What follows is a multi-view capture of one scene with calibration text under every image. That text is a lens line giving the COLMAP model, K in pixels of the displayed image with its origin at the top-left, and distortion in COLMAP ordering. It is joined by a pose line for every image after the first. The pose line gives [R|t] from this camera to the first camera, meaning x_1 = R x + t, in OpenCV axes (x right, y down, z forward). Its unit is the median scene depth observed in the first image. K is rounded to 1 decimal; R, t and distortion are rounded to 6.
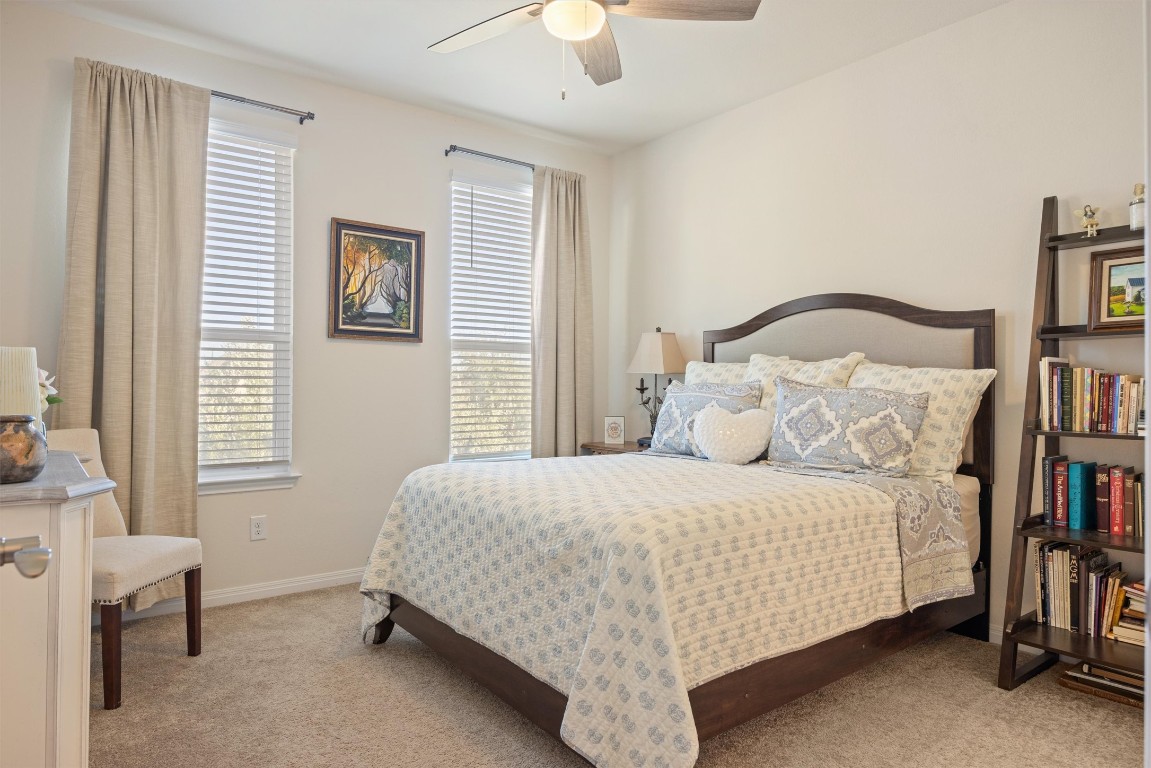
lens RADIAL K [[685.9, 0, 575.5], [0, 685.9, 384.0], [0, 0, 1]] dist [-0.002800, -0.000500]
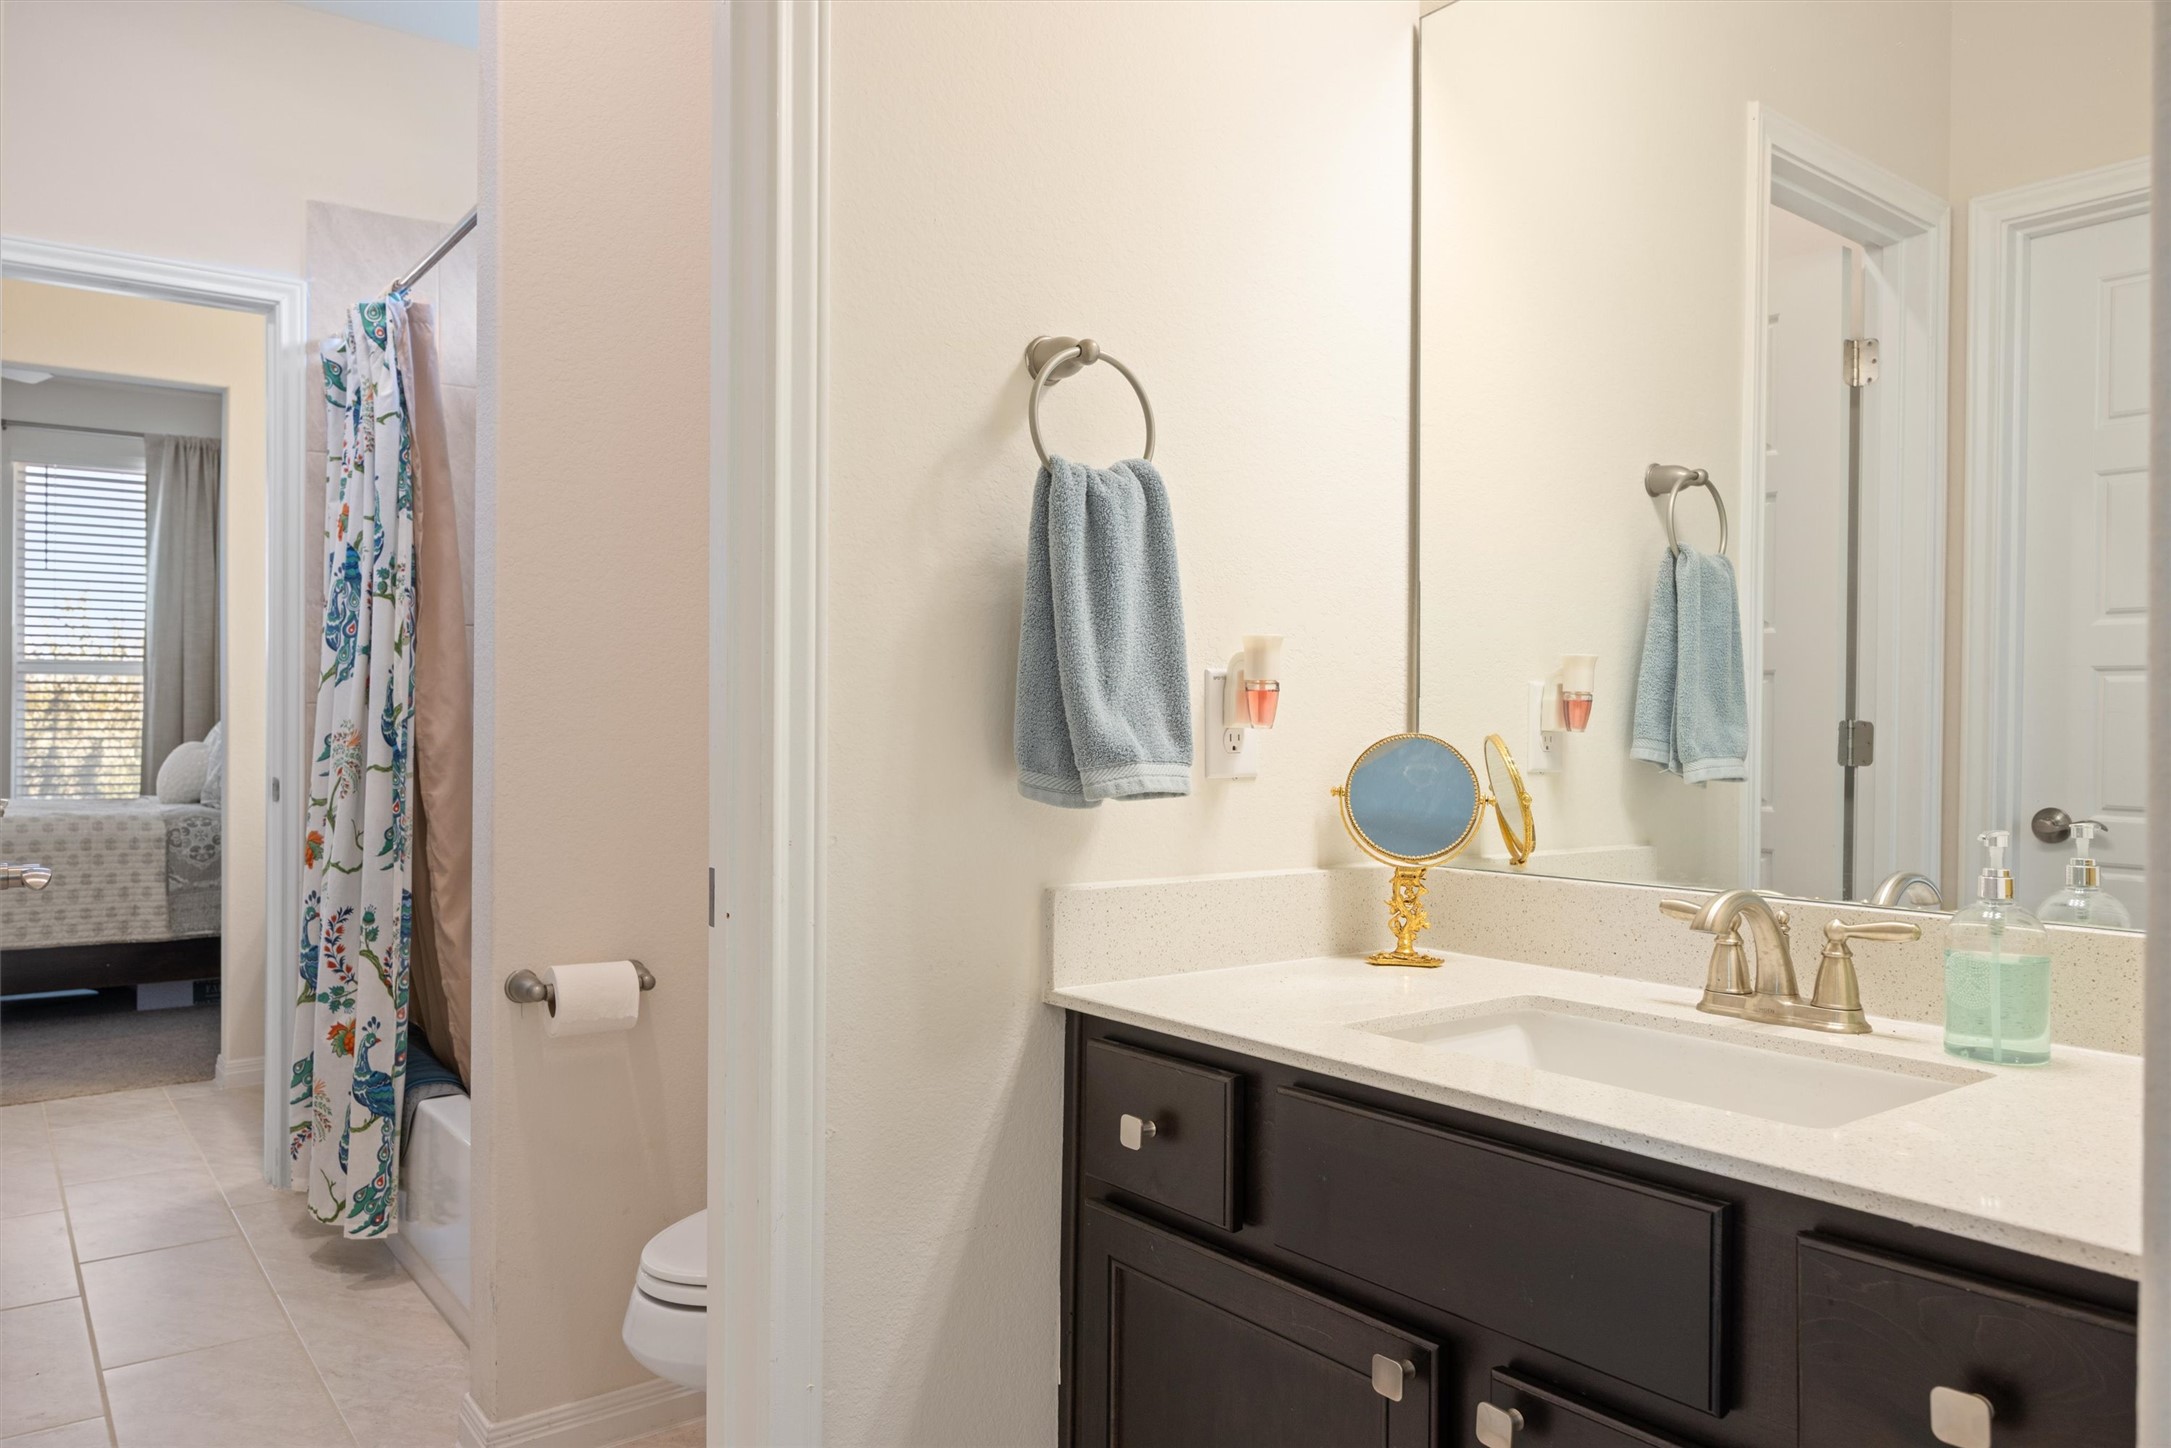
lens RADIAL K [[1502.3, 0, 1080.7], [0, 1502.3, 701.9], [0, 0, 1]] dist [-0.039417, 0.037167]
pose [[0.999880, -0.002650, -0.015234, 1.136852], [0.002586, 0.999988, -0.004272, -0.005547], [0.015245, 0.004232, 0.999875, -0.738303]]
